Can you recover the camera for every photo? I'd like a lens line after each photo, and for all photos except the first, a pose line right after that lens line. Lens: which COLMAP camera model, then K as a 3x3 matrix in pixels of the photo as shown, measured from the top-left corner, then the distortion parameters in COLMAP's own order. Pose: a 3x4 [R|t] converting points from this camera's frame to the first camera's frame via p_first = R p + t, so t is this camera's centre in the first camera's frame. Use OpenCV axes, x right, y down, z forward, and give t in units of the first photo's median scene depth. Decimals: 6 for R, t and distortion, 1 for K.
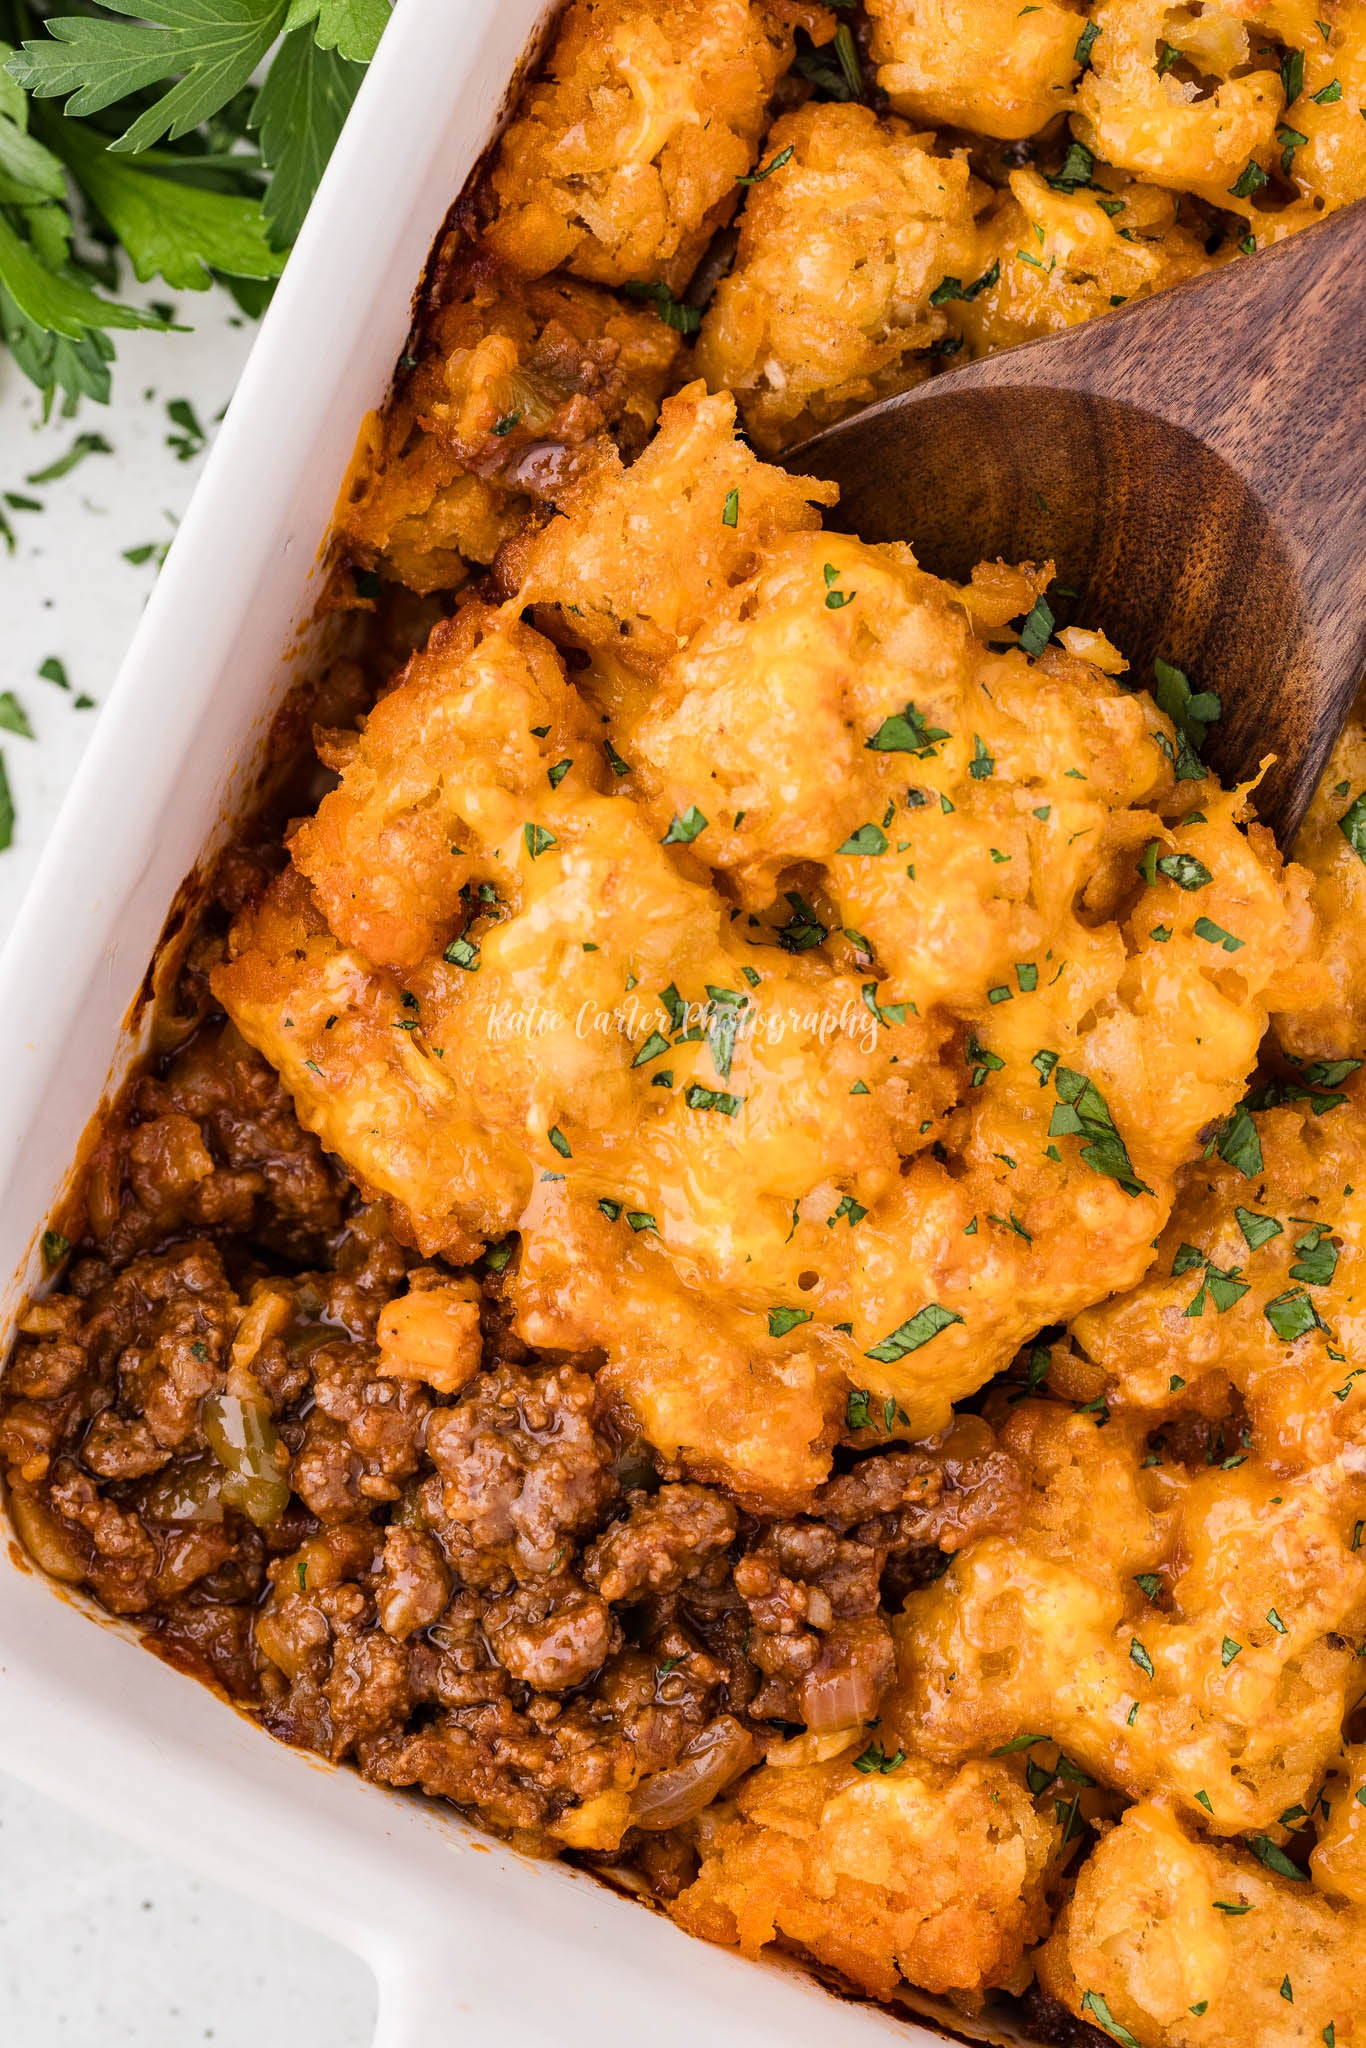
lens RADIAL K [[6971.4, 0, 690.7], [0, 6971.4, 1038.4], [0, 0, 1]] dist [-0.110728, 0.000000]
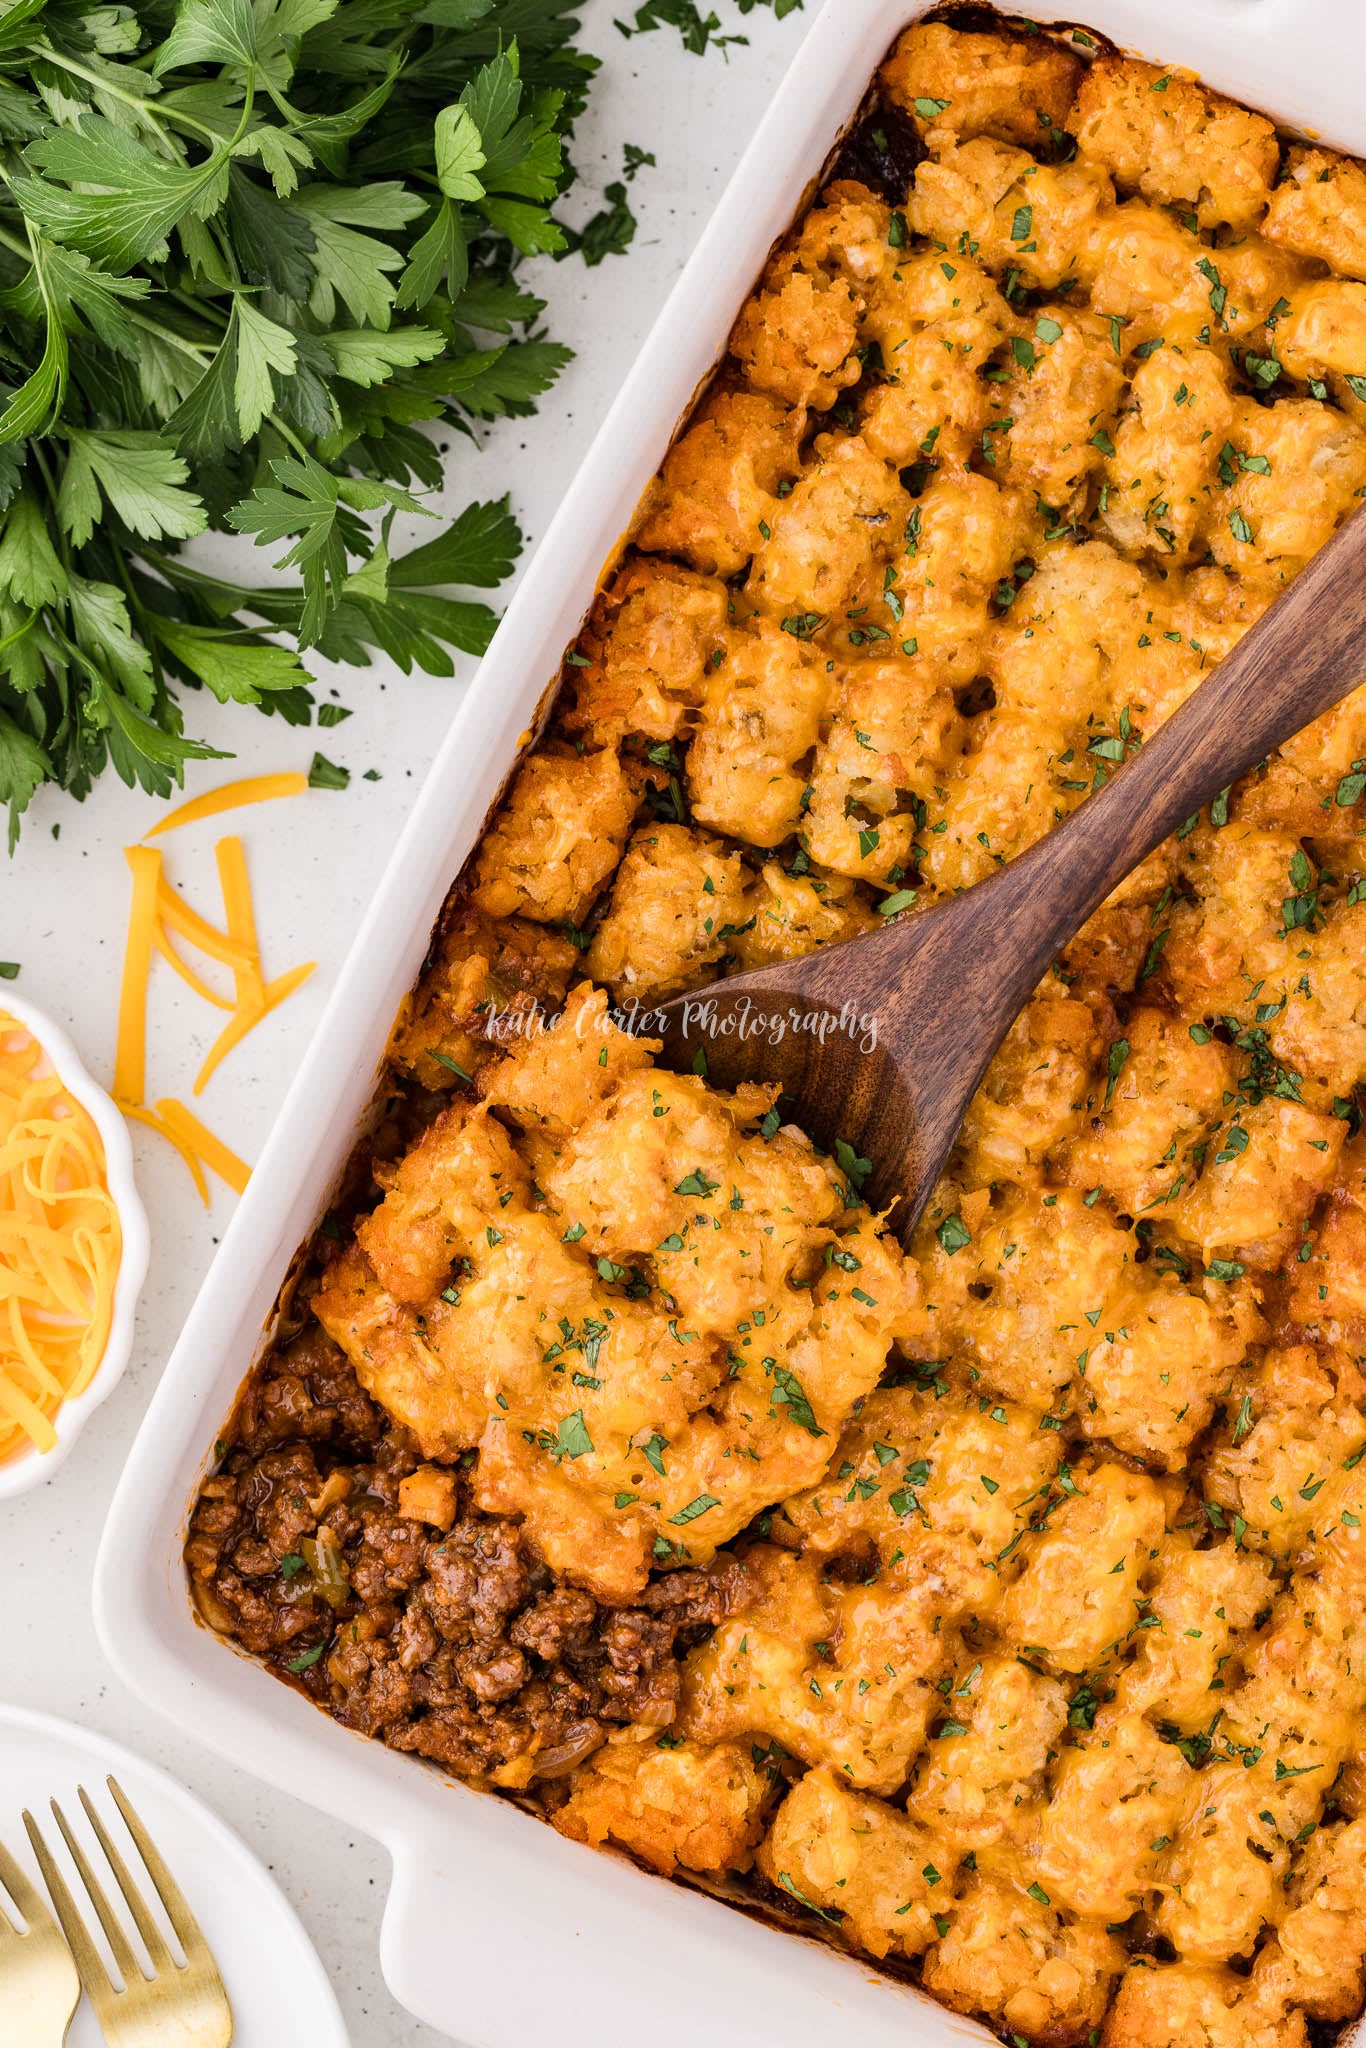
lens RADIAL K [[6971.4, 0, 674.2], [0, 6971.4, 1017.8], [0, 0, 1]] dist [-0.110728, 0.000000]
pose [[0.999748, 0.021854, 0.005154, 0.014498], [-0.021895, 0.999729, 0.007899, -0.099868], [-0.004980, -0.008010, 0.999956, -0.816989]]
